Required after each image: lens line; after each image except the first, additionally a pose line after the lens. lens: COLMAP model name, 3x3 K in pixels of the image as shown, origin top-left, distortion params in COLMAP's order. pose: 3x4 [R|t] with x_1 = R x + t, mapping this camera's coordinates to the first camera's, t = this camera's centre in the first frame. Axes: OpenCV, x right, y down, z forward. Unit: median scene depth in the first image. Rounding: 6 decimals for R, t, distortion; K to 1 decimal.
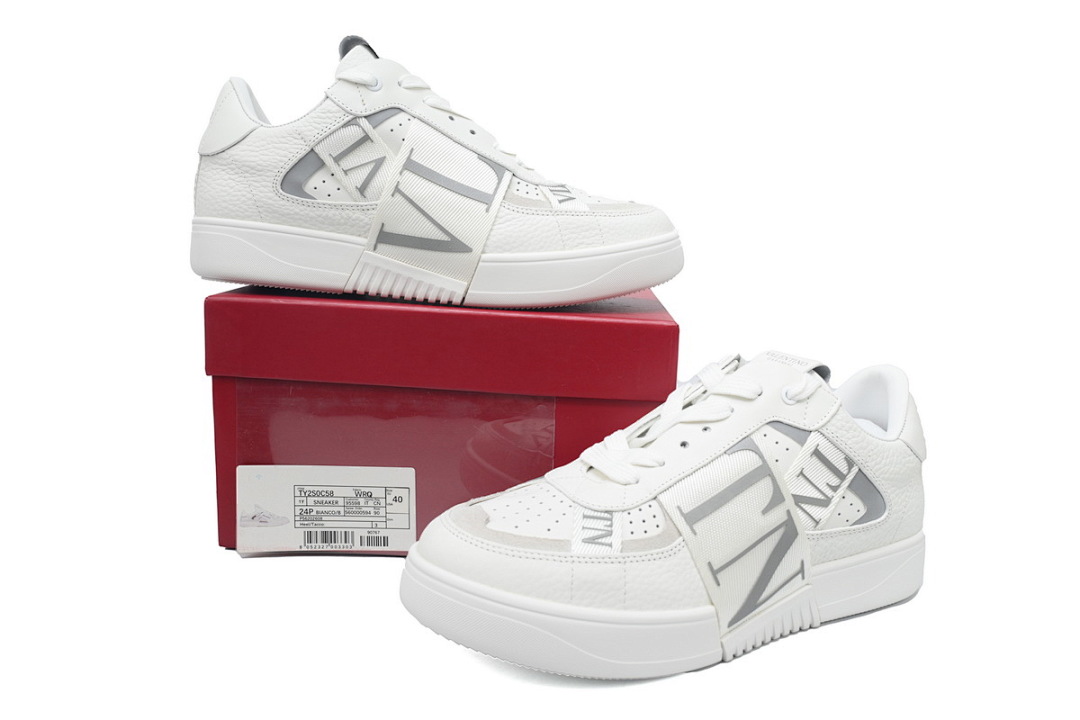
lens RADIAL K [[879.9, 0, 540.0], [0, 879.9, 360.0], [0, 0, 1]] dist [-0.007393, -0.001411]
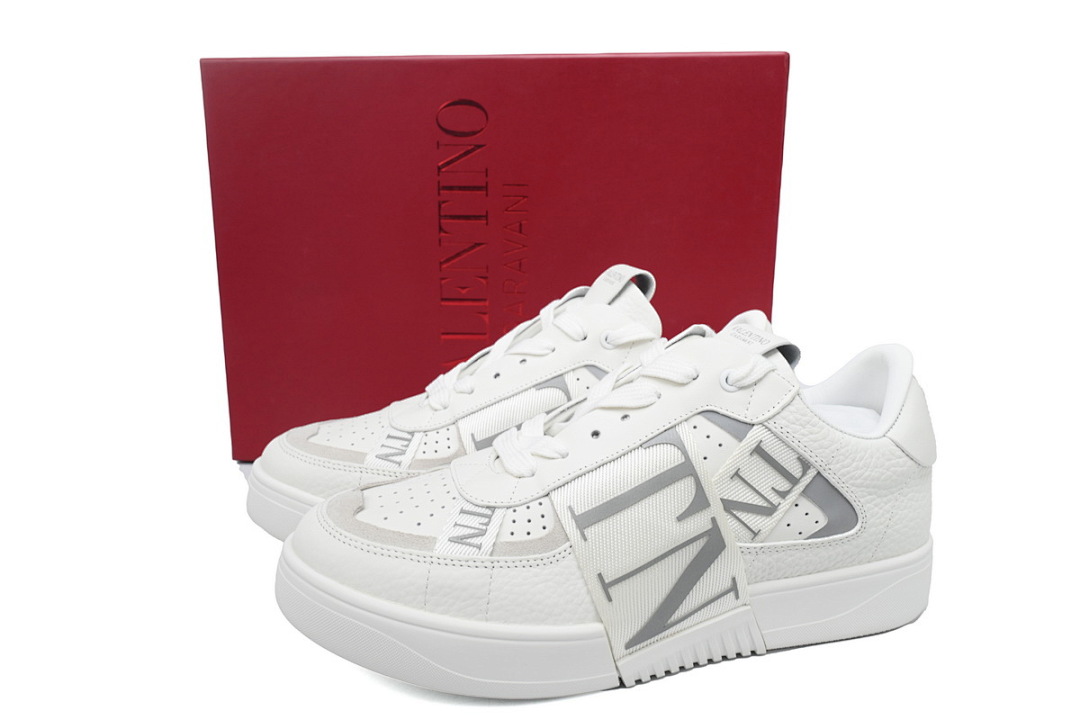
lens RADIAL K [[879.9, 0, 540.0], [0, 879.9, 360.0], [0, 0, 1]] dist [-0.007393, -0.001411]
pose [[0.974100, 0.026916, -0.224512, 0.305187], [-0.014258, 0.998226, 0.057809, -0.025810], [0.225670, -0.053111, 0.972755, 0.152575]]
